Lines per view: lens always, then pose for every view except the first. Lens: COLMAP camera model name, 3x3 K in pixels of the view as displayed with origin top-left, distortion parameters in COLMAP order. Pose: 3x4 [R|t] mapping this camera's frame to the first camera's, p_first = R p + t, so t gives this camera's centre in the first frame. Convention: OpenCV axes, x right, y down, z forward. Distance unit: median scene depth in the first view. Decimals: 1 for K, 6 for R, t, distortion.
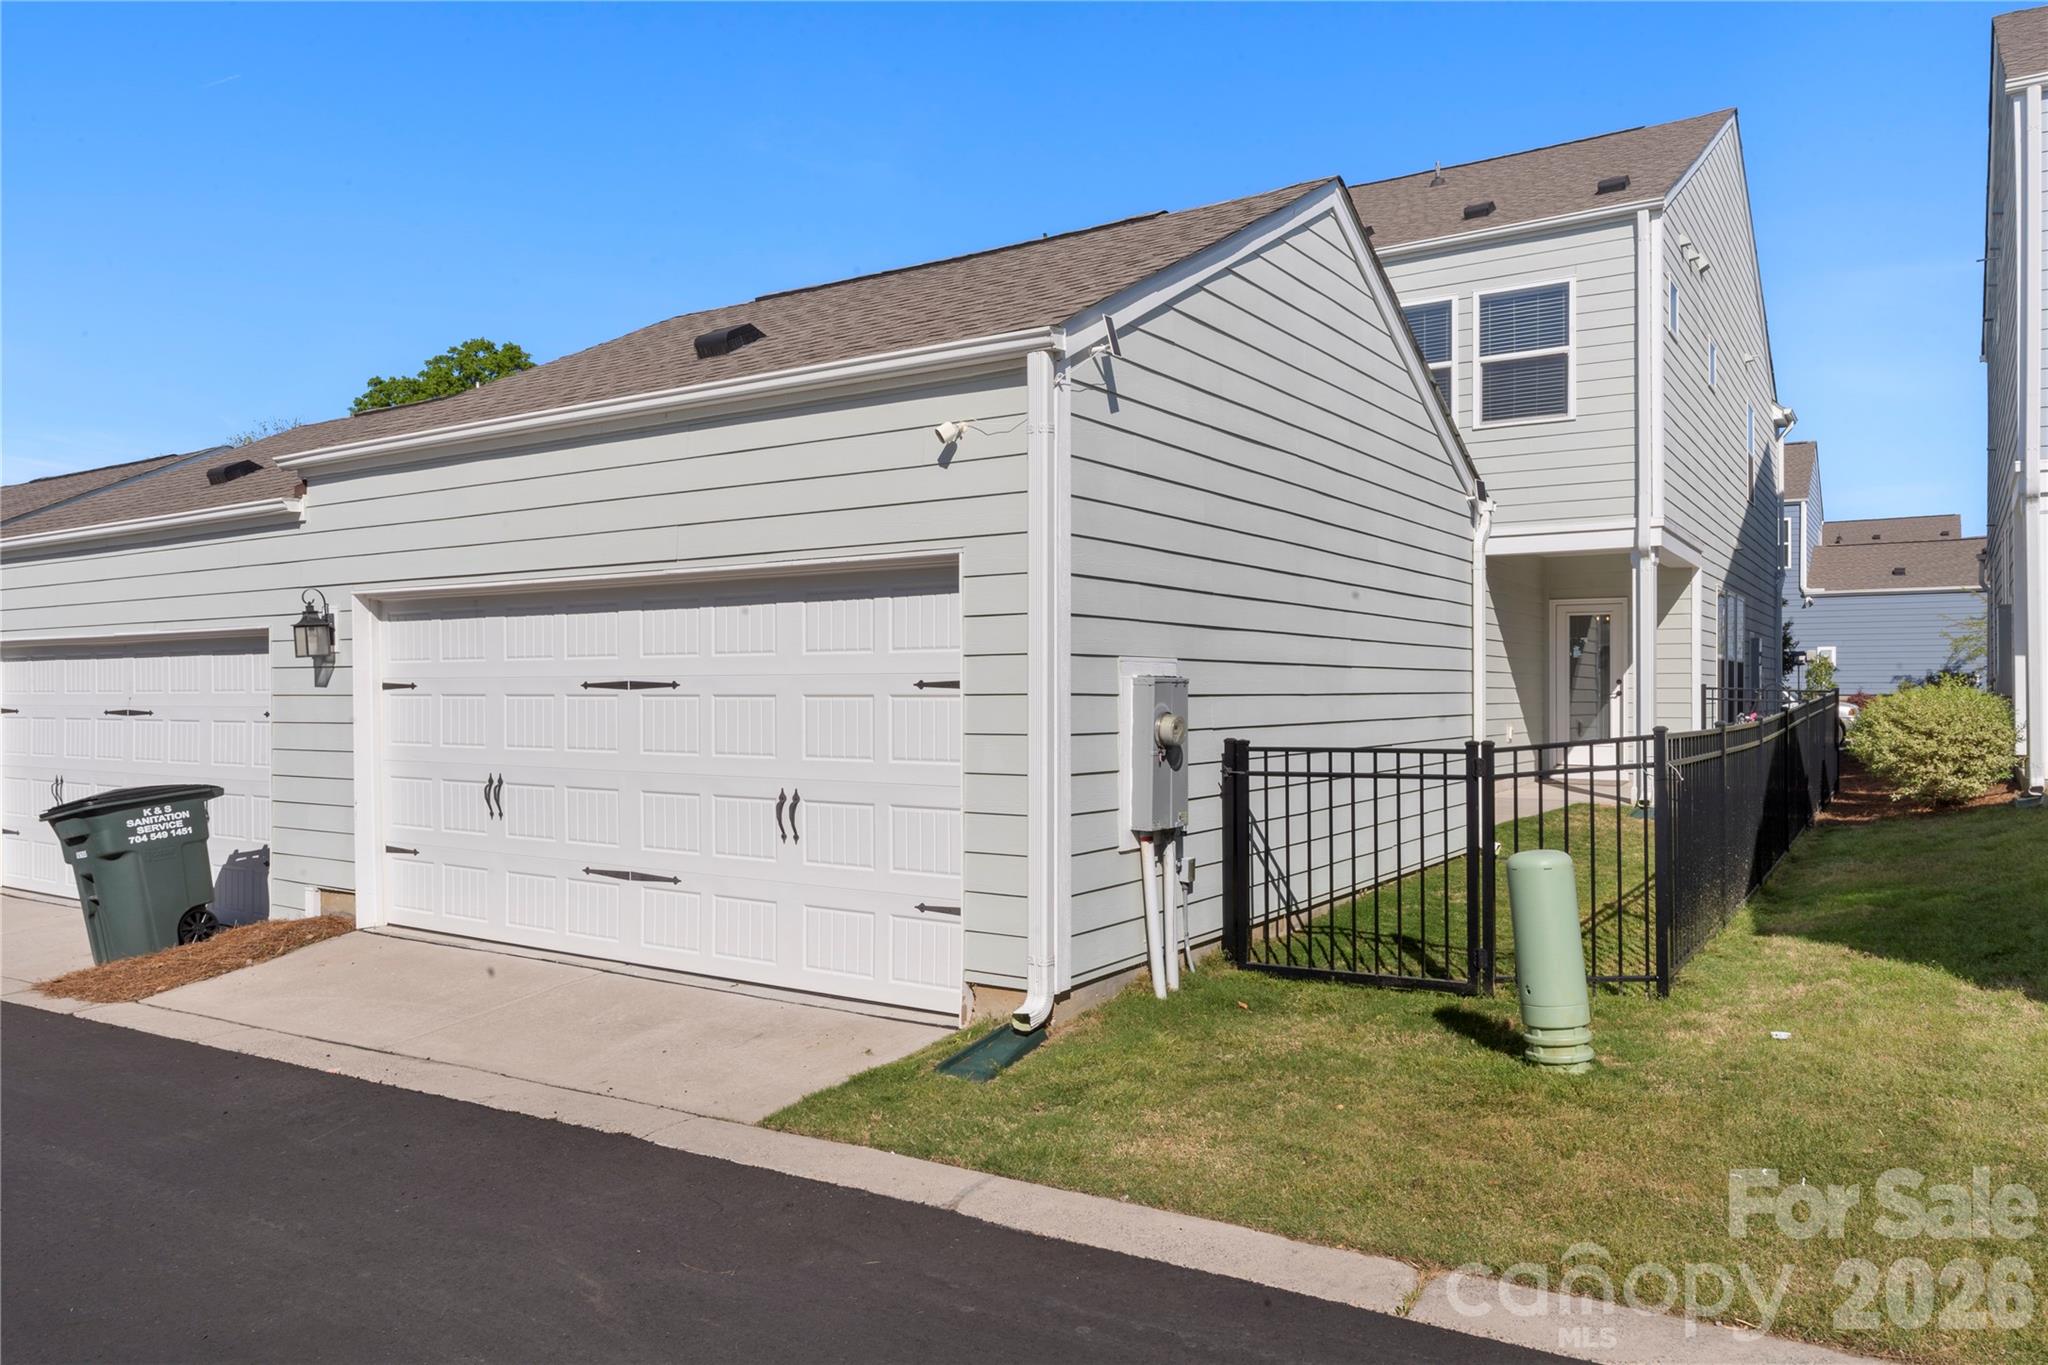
lens RADIAL K [[1391.0, 0, 1024.0], [0, 1391.0, 682.5], [0, 0, 1]] dist [0.002819, 0.000353]
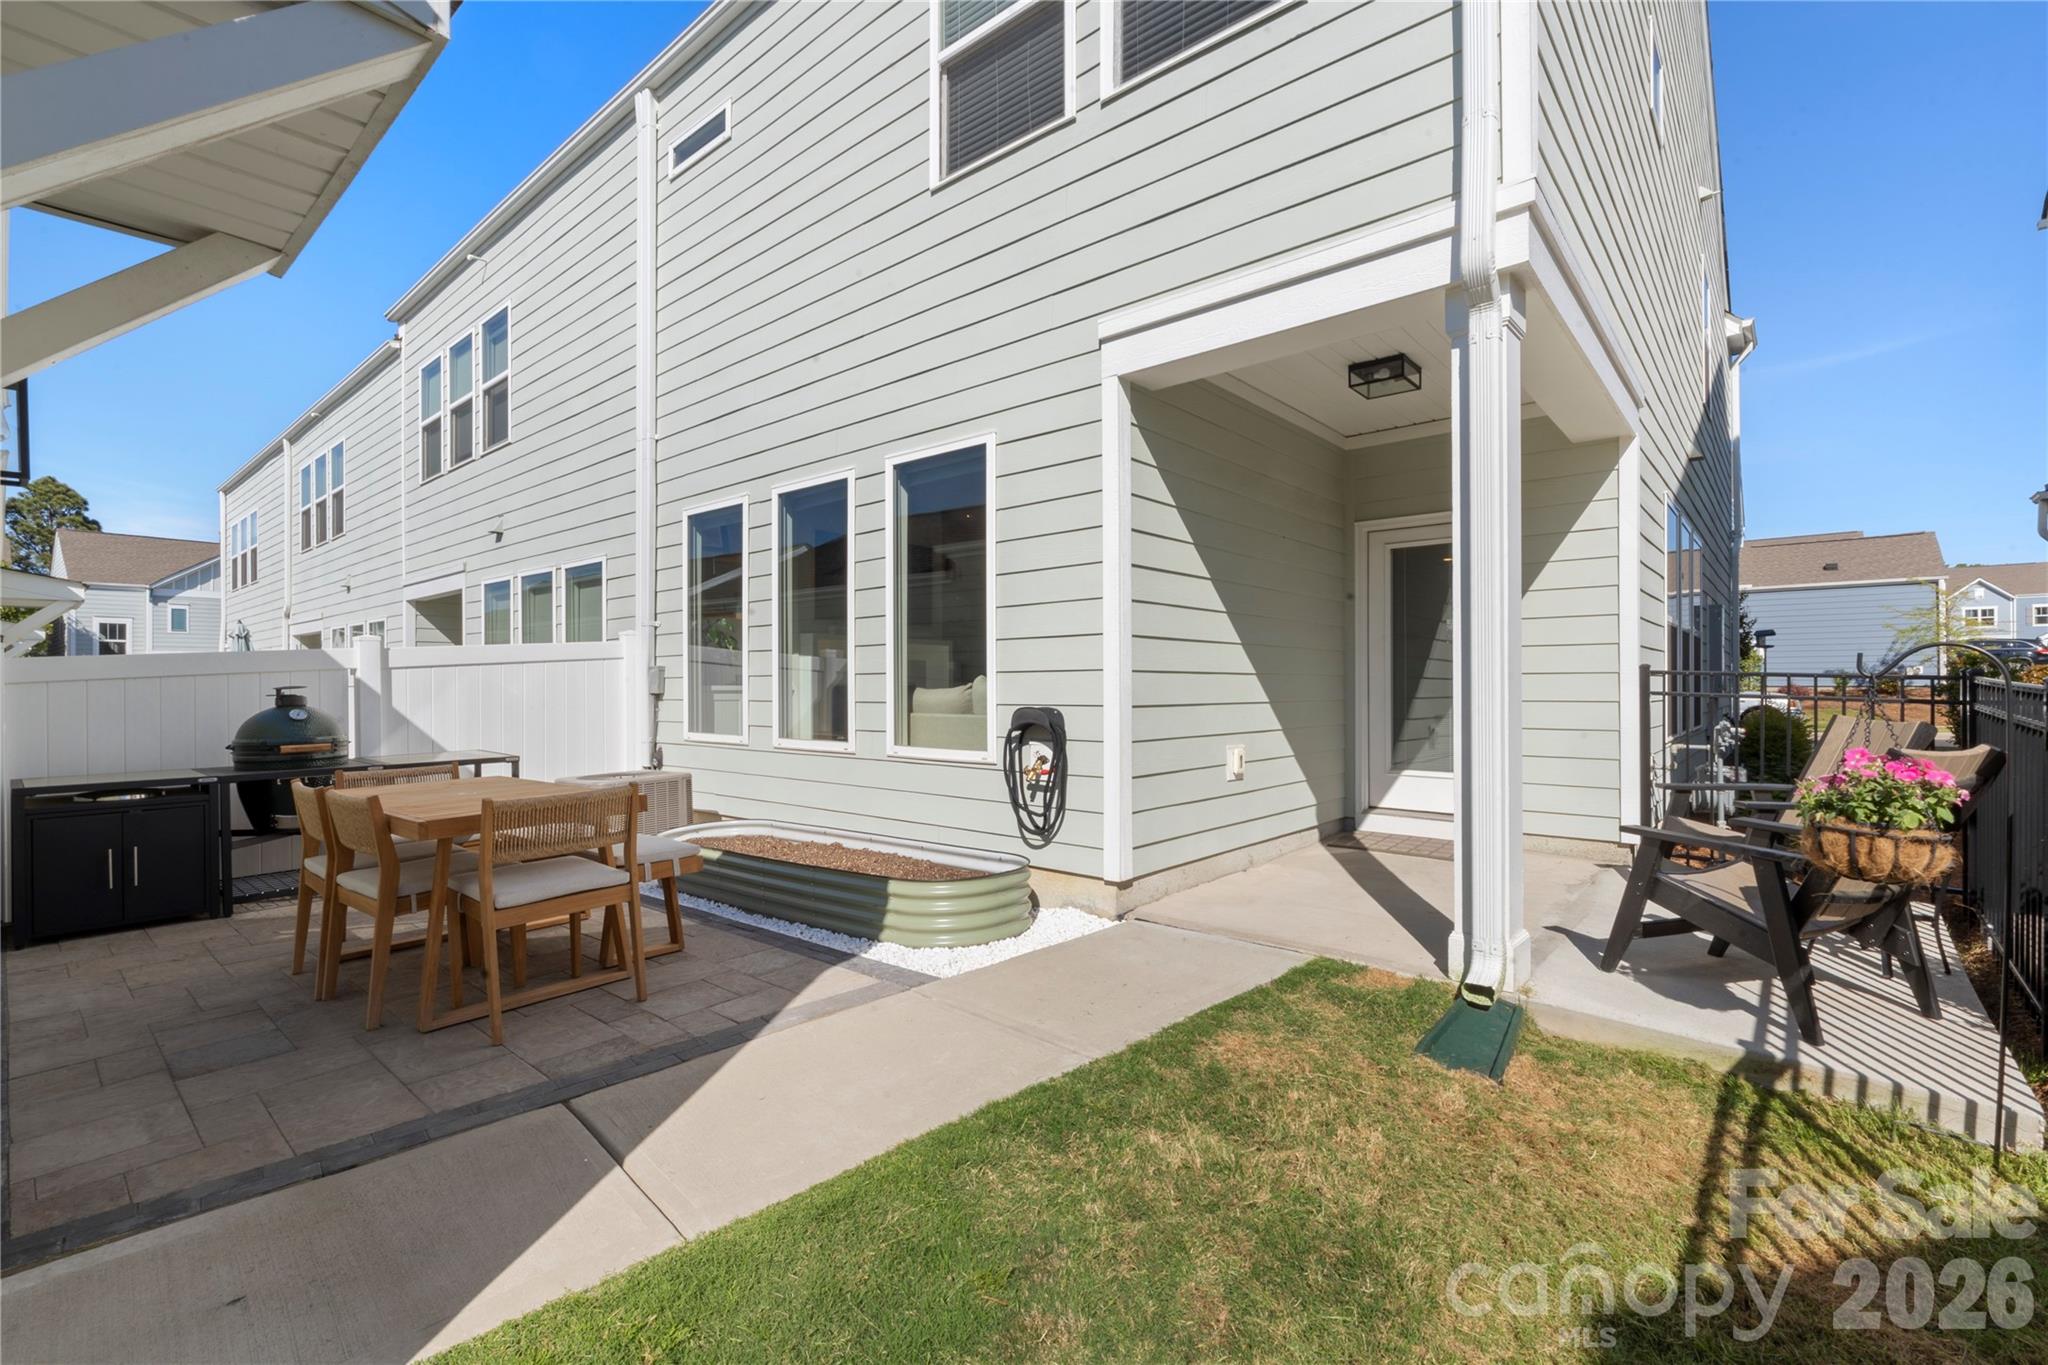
lens RADIAL K [[899.1, 0, 1029.5], [0, 899.1, 676.0], [0, 0, 1]] dist [0.001201, -0.000181]
pose [[0.991494, -0.003514, -0.130102, 0.304696], [0.003040, 0.999988, -0.003843, 0.005909], [0.130114, 0.003414, 0.991493, 0.637988]]
